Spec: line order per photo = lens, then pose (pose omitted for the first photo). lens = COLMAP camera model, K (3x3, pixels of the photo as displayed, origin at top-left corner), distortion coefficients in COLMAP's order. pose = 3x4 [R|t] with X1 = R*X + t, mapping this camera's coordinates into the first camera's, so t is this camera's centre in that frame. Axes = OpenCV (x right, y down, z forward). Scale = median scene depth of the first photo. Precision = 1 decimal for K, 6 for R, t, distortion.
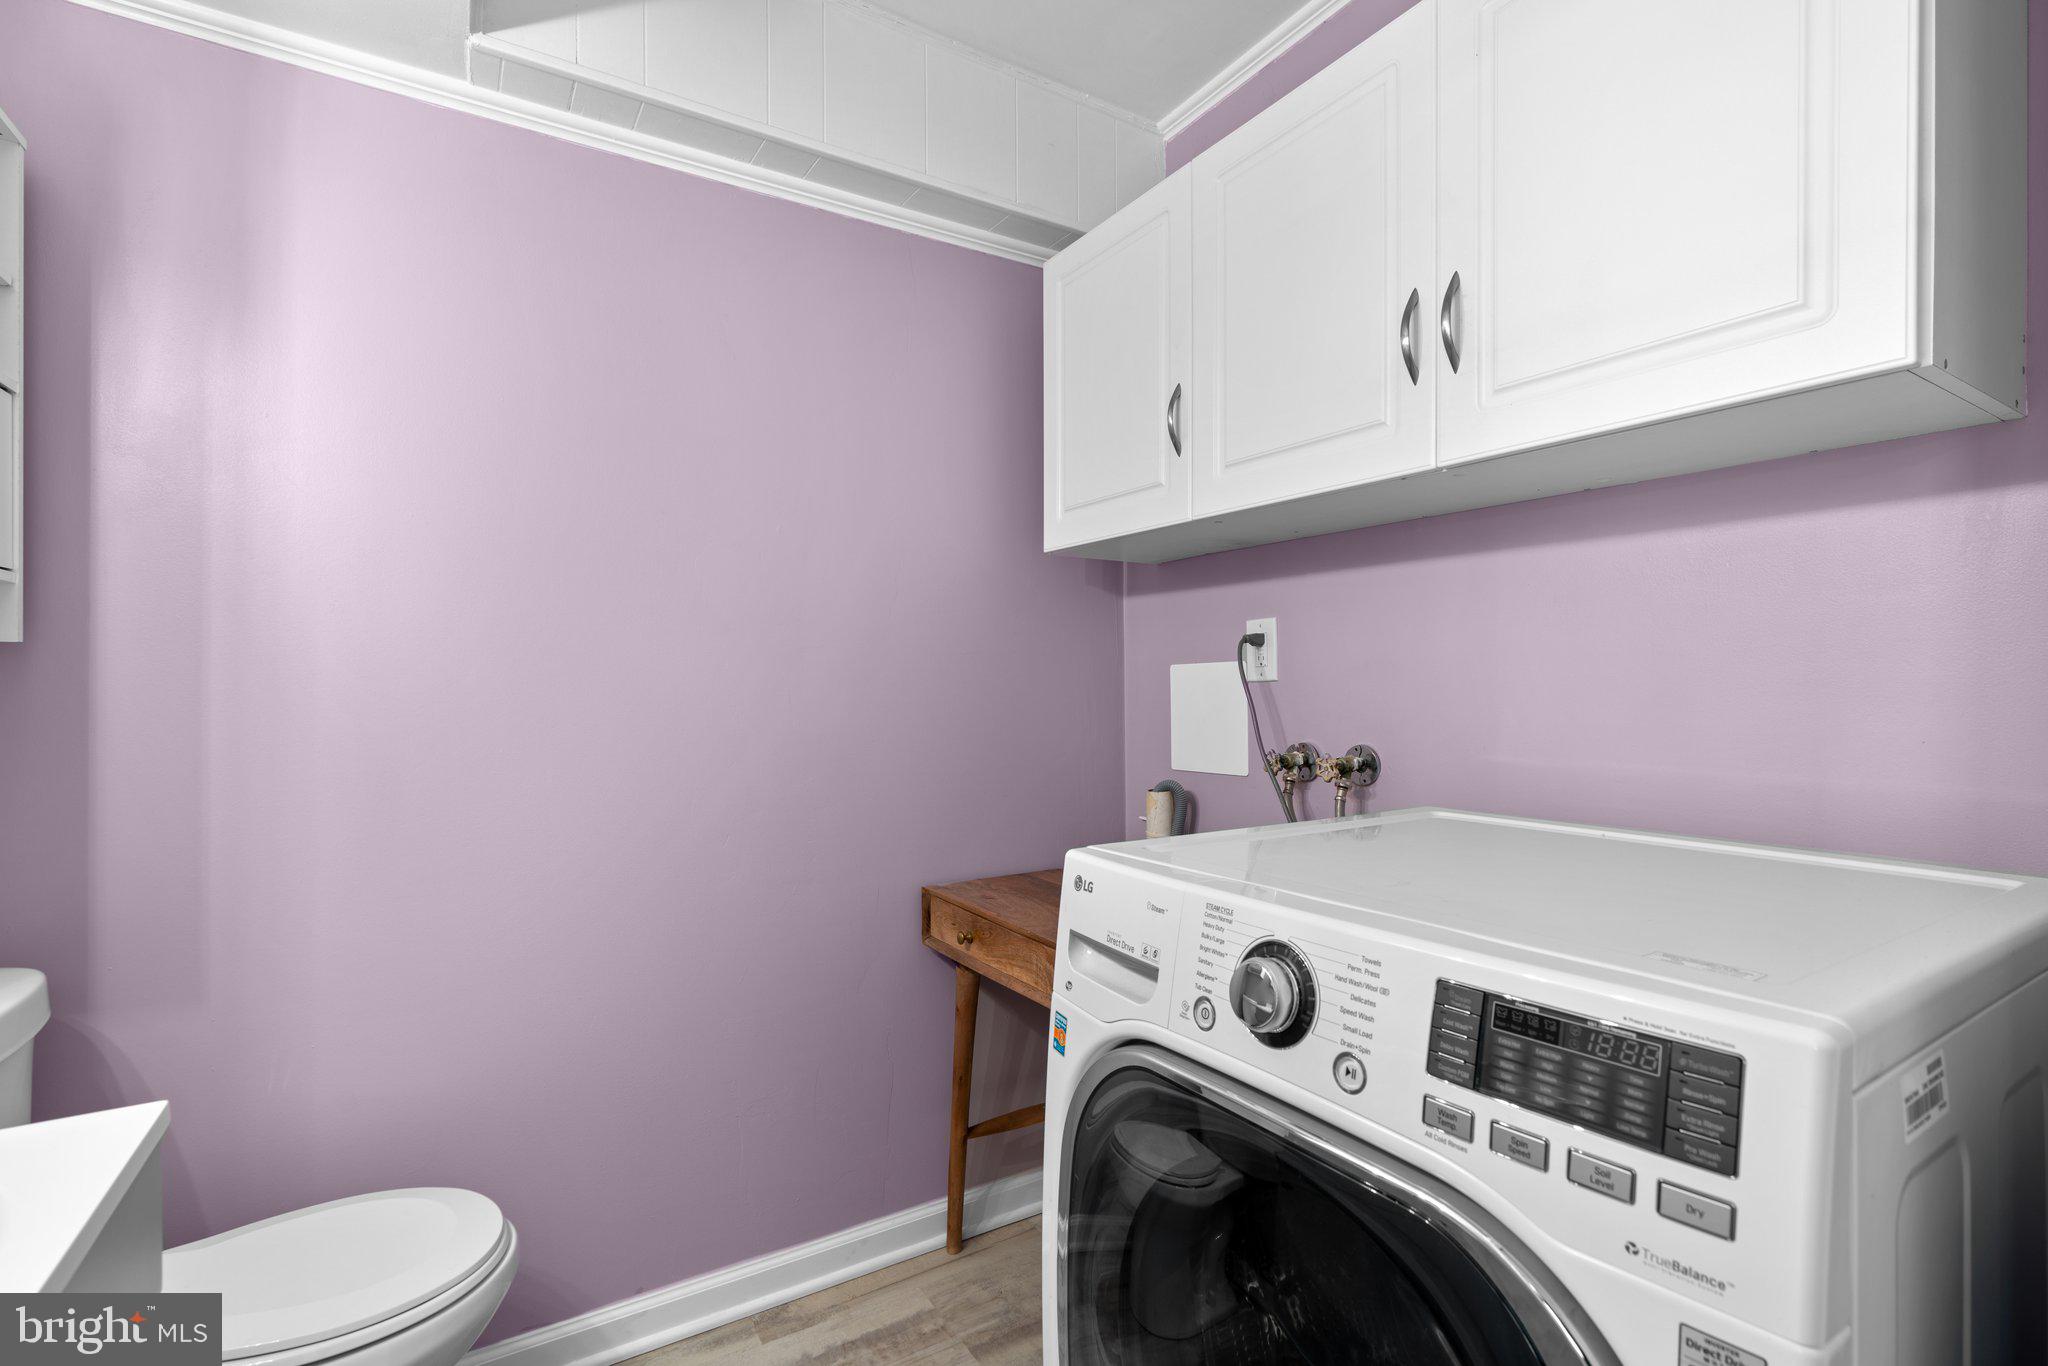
lens RADIAL K [[924.0, 0, 1012.8], [0, 924.0, 686.1], [0, 0, 1]] dist [-0.001273, 0.000612]
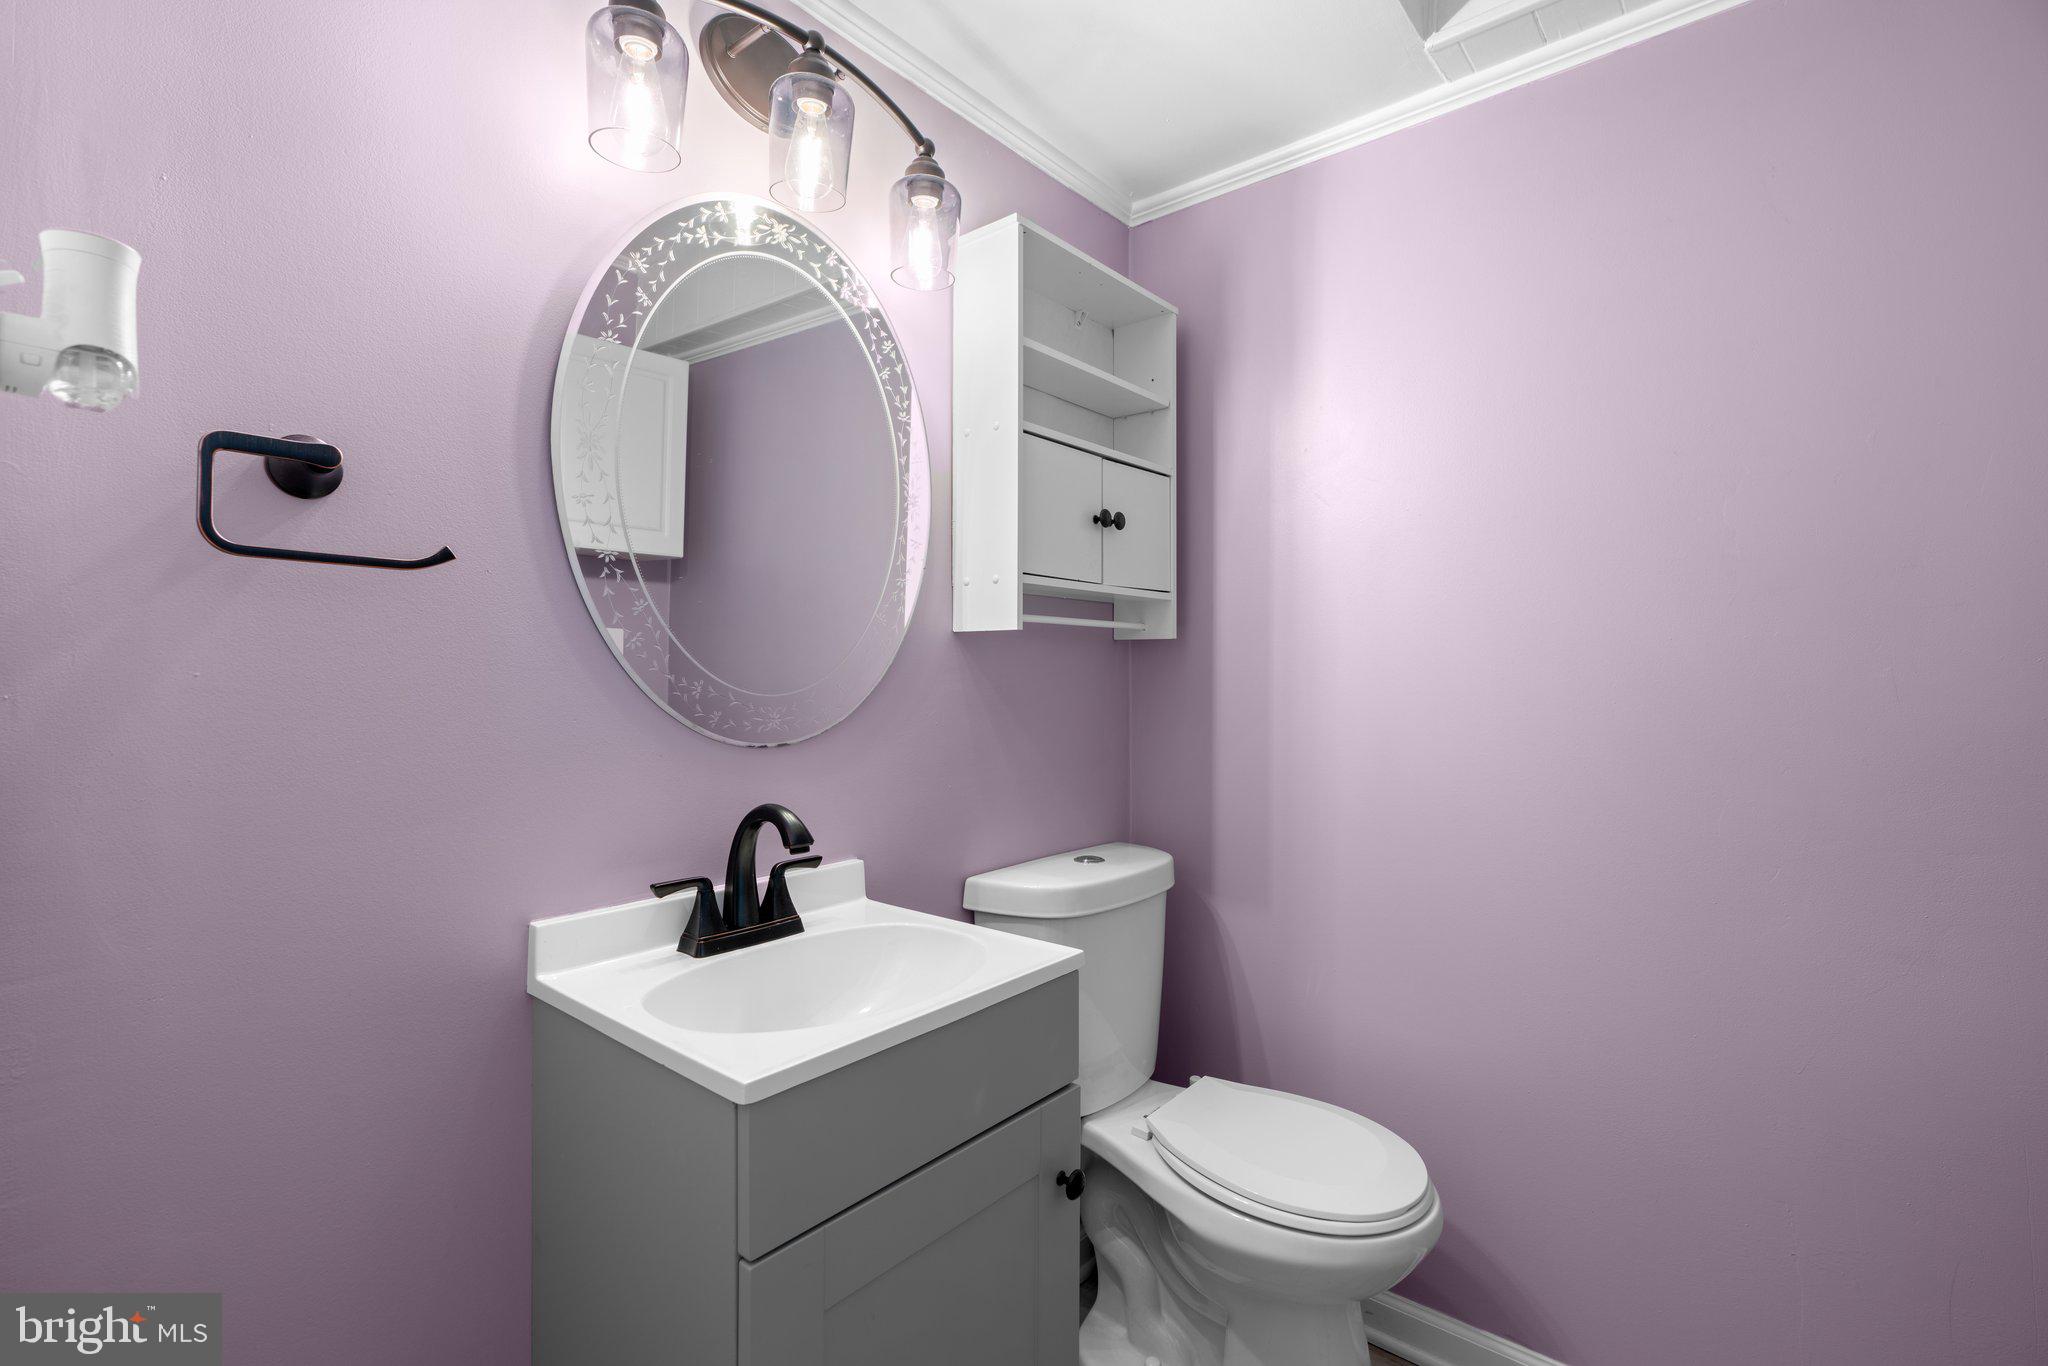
lens RADIAL K [[924.0, 0, 1012.8], [0, 924.0, 686.1], [0, 0, 1]] dist [-0.001273, 0.000612]
pose [[0.315200, 0.019151, -0.948832, 0.284448], [-0.003561, 0.999813, 0.018997, 0.003226], [0.949019, -0.002609, 0.315209, 0.242531]]
